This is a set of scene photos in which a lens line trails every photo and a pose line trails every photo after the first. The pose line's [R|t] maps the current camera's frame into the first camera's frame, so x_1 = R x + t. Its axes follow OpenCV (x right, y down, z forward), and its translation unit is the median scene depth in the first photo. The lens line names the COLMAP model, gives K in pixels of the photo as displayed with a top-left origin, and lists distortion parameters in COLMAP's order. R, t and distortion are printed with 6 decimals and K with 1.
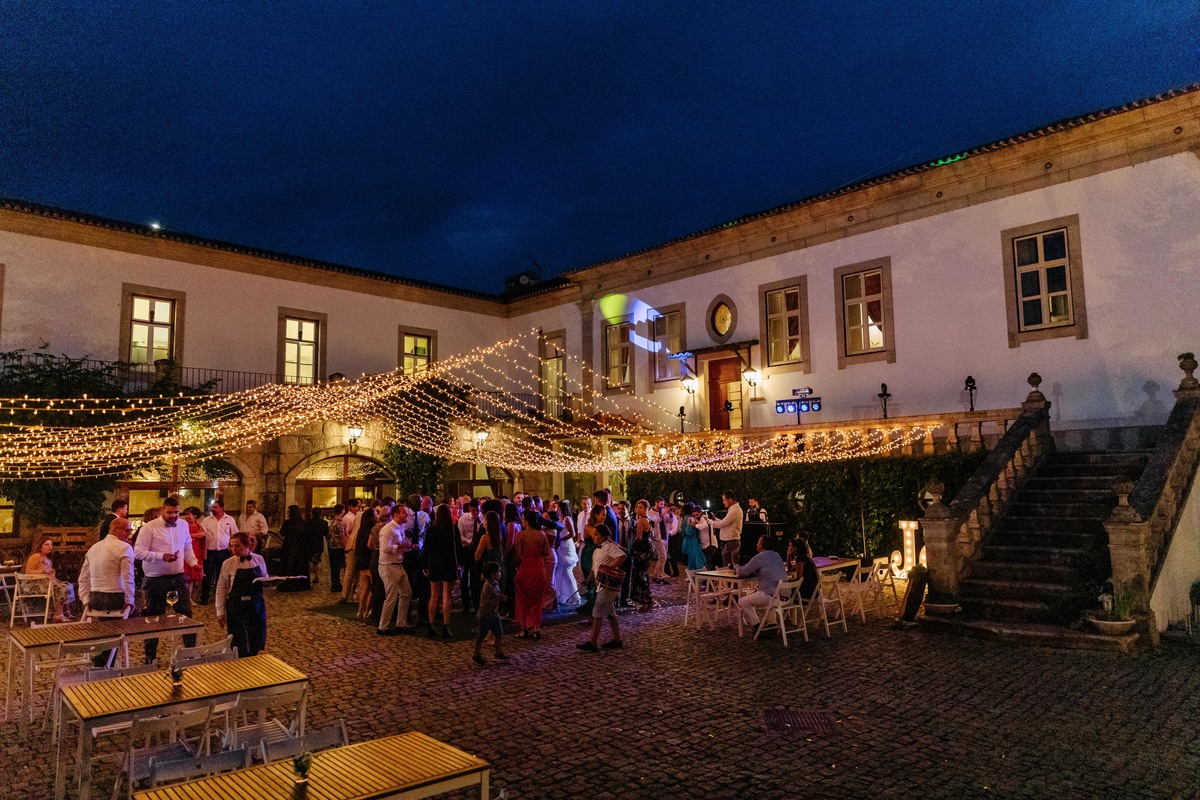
lens RADIAL K [[791.1, 0, 600.0], [0, 791.1, 400.0], [0, 0, 1]] dist [0.011015, -0.000895]
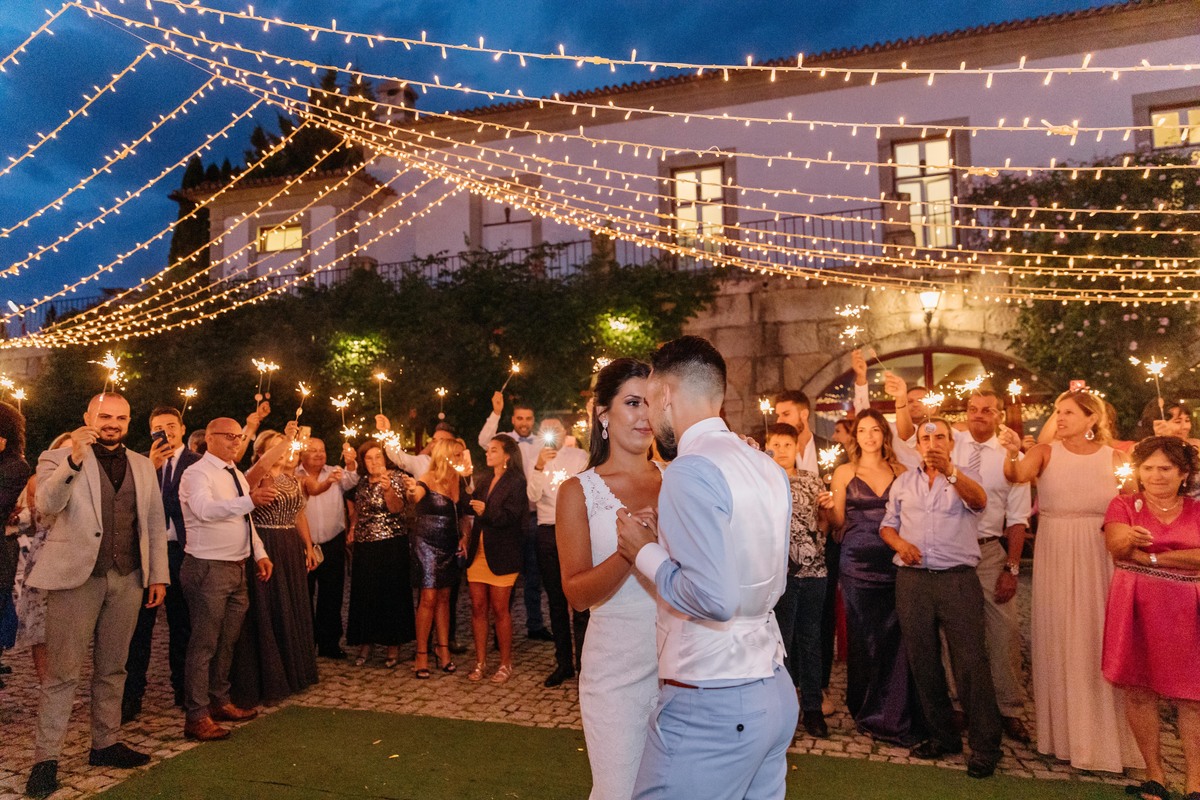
lens RADIAL K [[791.1, 0, 600.0], [0, 791.1, 400.0], [0, 0, 1]] dist [0.011015, -0.000895]
pose [[0.473841, -0.062079, -0.878420, 0.019006], [0.108842, 0.993992, -0.011534, 0.081006], [0.873858, -0.090144, 0.477751, 0.552739]]
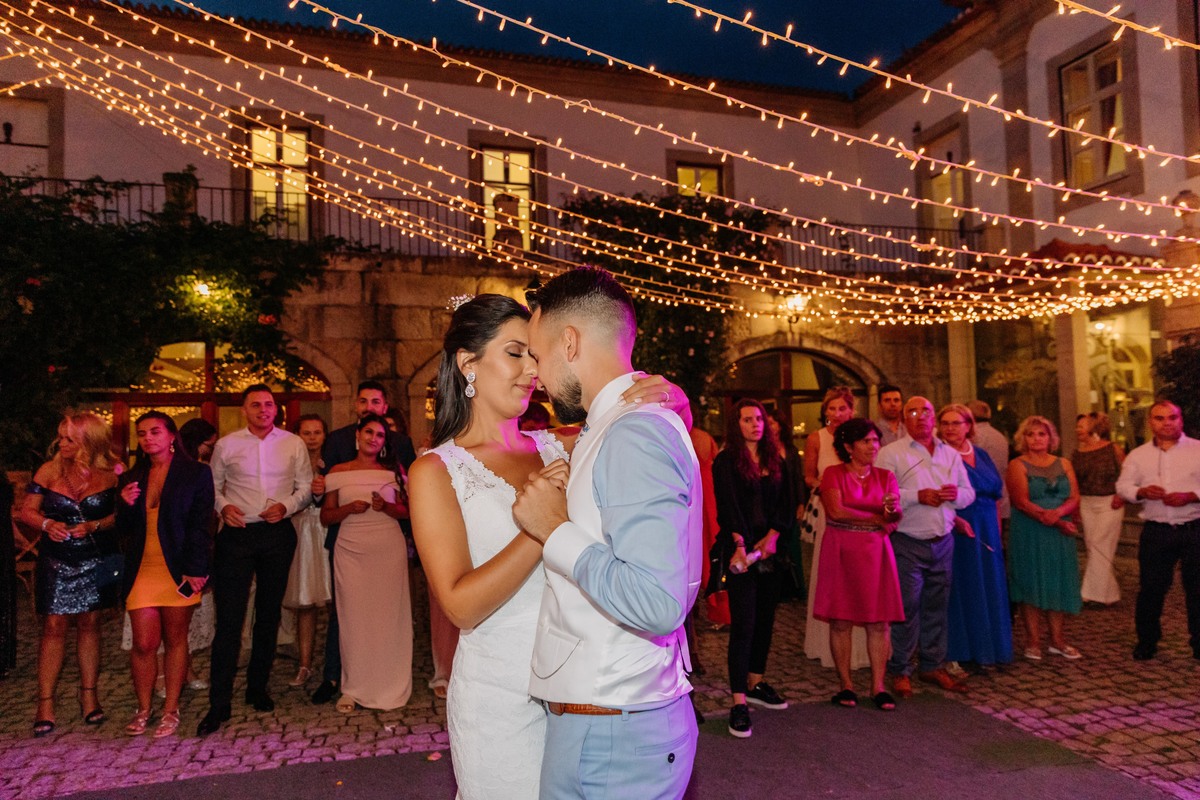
lens RADIAL K [[785.8, 0, 600.0], [0, 785.8, 400.0], [0, 0, 1]] dist [0.005404, 0.003998]
pose [[0.886447, -0.031831, -0.461734, -0.030725], [0.061736, 0.996849, 0.049802, 0.080322], [0.458694, -0.072653, 0.885619, 0.523179]]
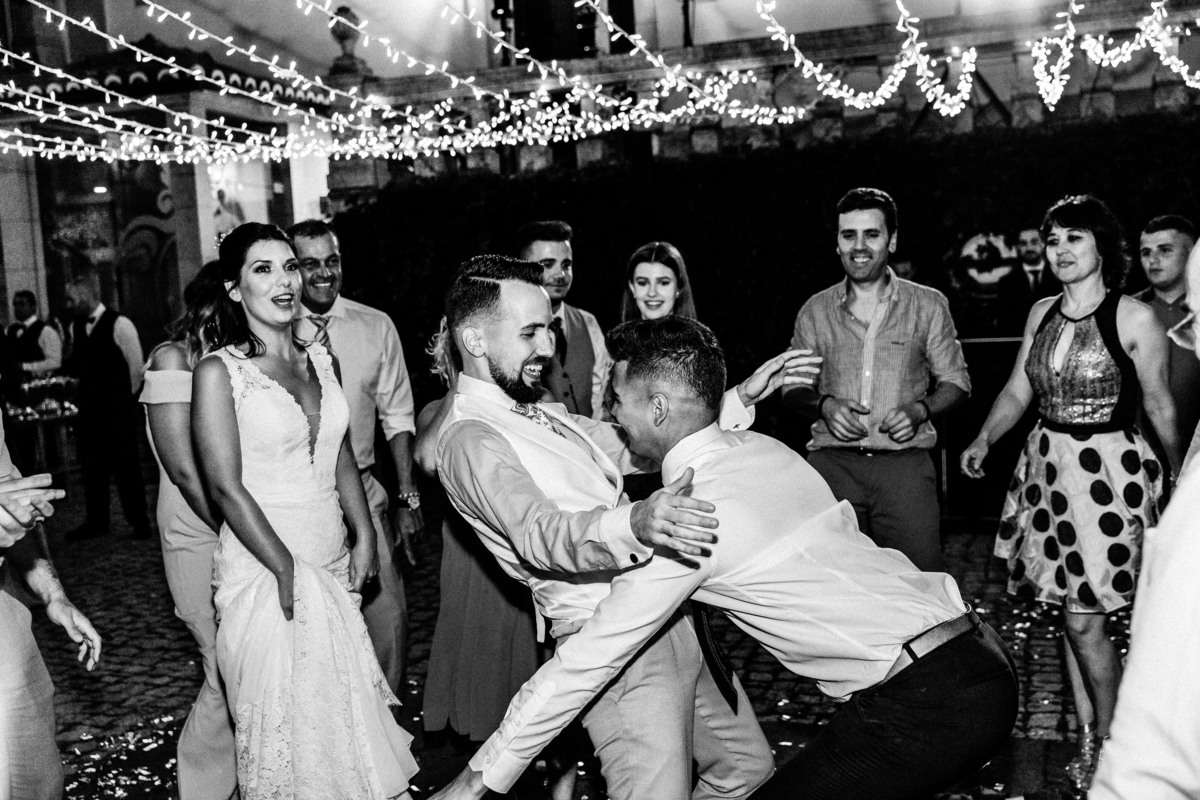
lens RADIAL K [[1298.5, 0, 600.0], [0, 1298.5, 400.0], [0, 0, 1]] dist [-0.001439, 0.037454]
pose [[0.889625, -0.071901, 0.450996, -0.096275], [-0.010537, 0.984034, 0.177667, 0.073771], [-0.456570, -0.162809, 0.874664, 0.502333]]
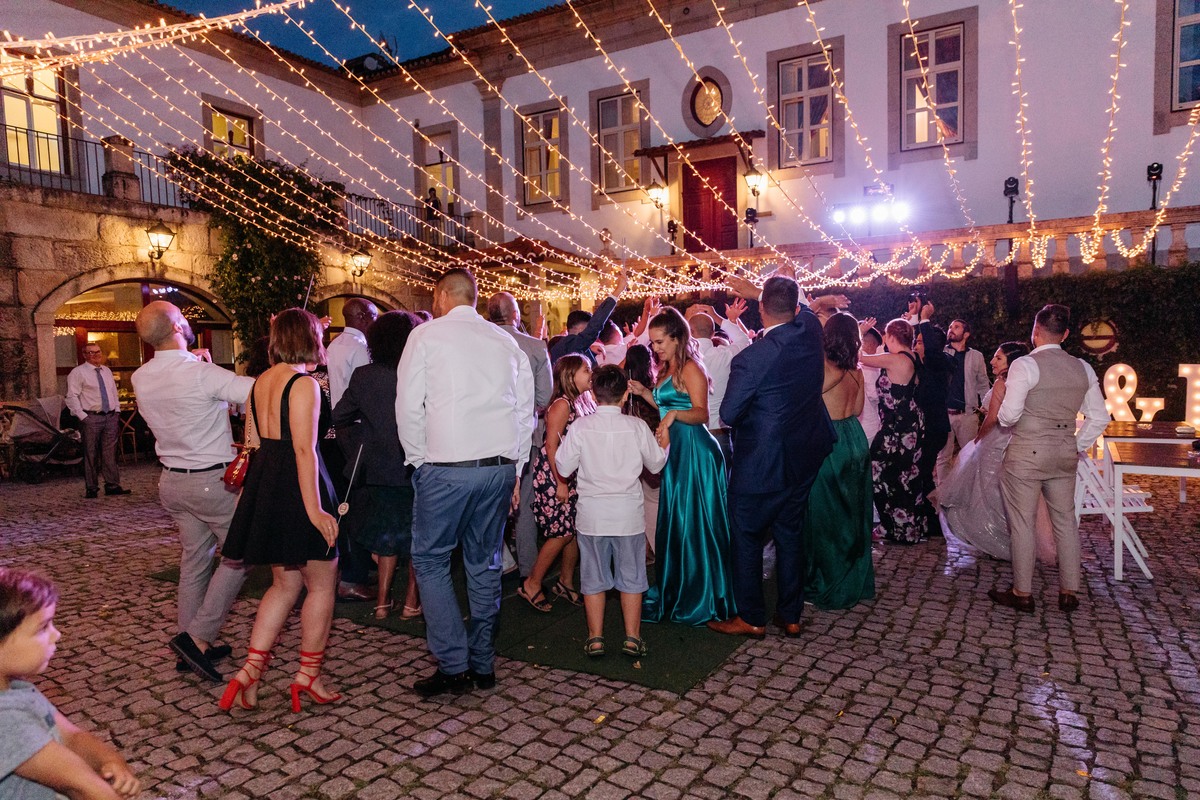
lens RADIAL K [[791.1, 0, 600.0], [0, 791.1, 400.0], [0, 0, 1]] dist [0.011015, -0.000895]
pose [[0.964525, -0.023892, 0.262909, -0.142897], [-0.018114, 0.987559, 0.156200, 0.056964], [-0.263370, -0.155421, 0.952093, 0.312506]]
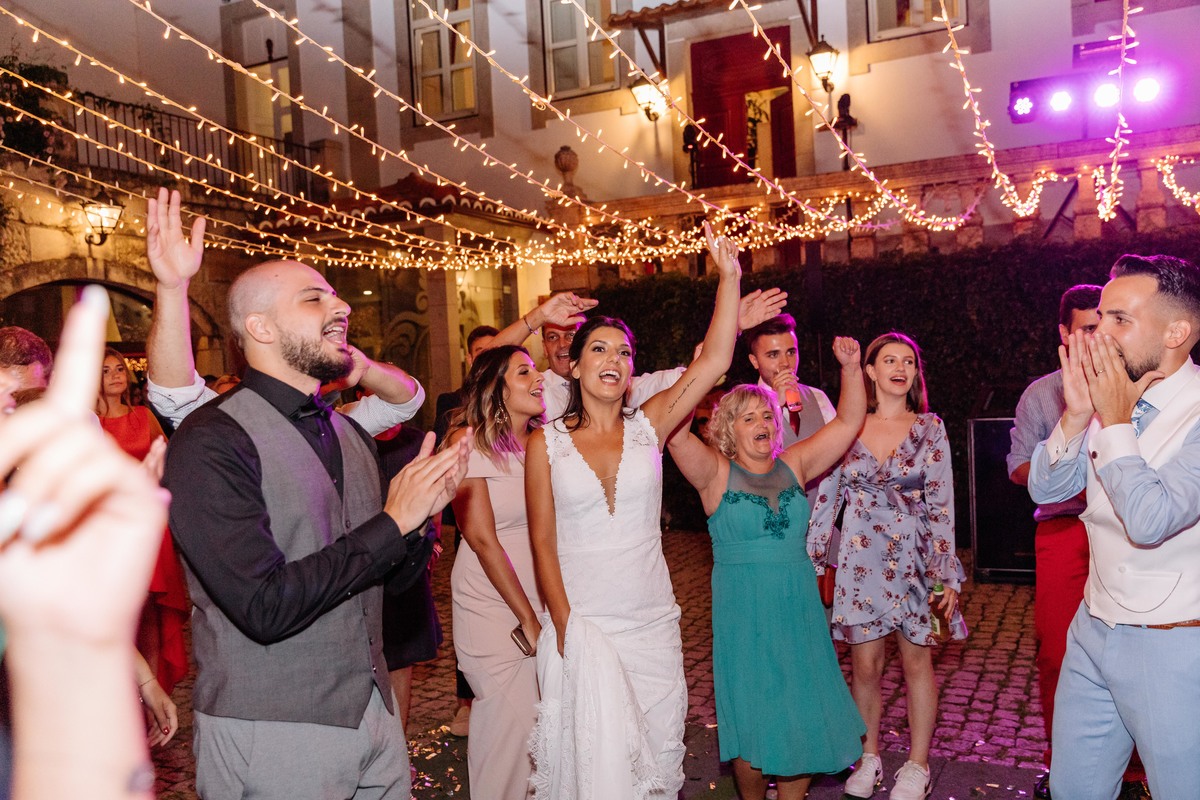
lens RADIAL K [[1028.8, 0, 600.0], [0, 1028.8, 400.0], [0, 0, 1]] dist [0.003316, 0.007176]
pose [[0.942411, -0.041107, 0.331921, -0.102330], [-0.000538, 0.992231, 0.124411, 0.074607], [-0.334457, -0.117425, 0.935067, 0.522008]]
